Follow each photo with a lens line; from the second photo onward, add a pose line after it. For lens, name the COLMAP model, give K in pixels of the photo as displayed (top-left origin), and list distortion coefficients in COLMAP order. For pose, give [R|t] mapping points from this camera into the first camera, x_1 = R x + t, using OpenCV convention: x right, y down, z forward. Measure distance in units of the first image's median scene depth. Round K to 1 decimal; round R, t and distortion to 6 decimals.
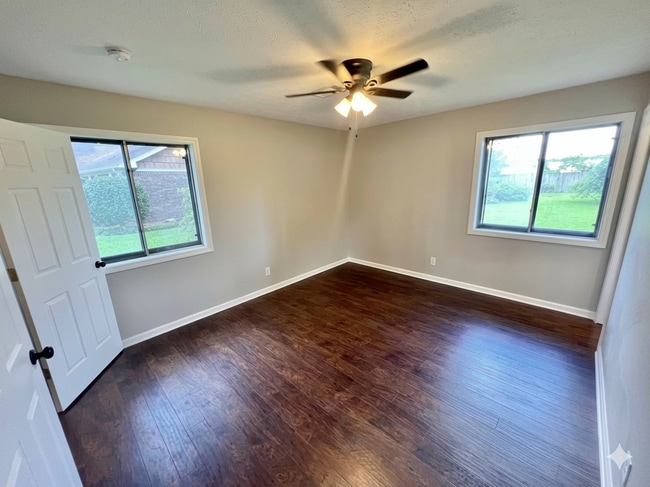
lens RADIAL K [[259.8, 0, 325.0], [0, 259.8, 243.5], [0, 0, 1]] dist [0.000382, -0.000011]
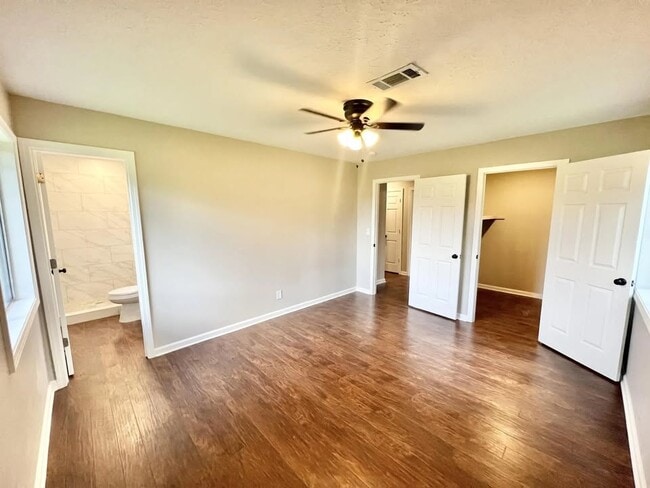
lens RADIAL K [[259.8, 0, 325.0], [0, 259.8, 244.0], [0, 0, 1]] dist [0.000382, -0.000011]
pose [[-0.998485, 0.034900, 0.042538, 0.163656], [0.047971, 0.930822, 0.362312, -0.388388], [-0.026951, 0.363804, -0.931086, 1.608000]]
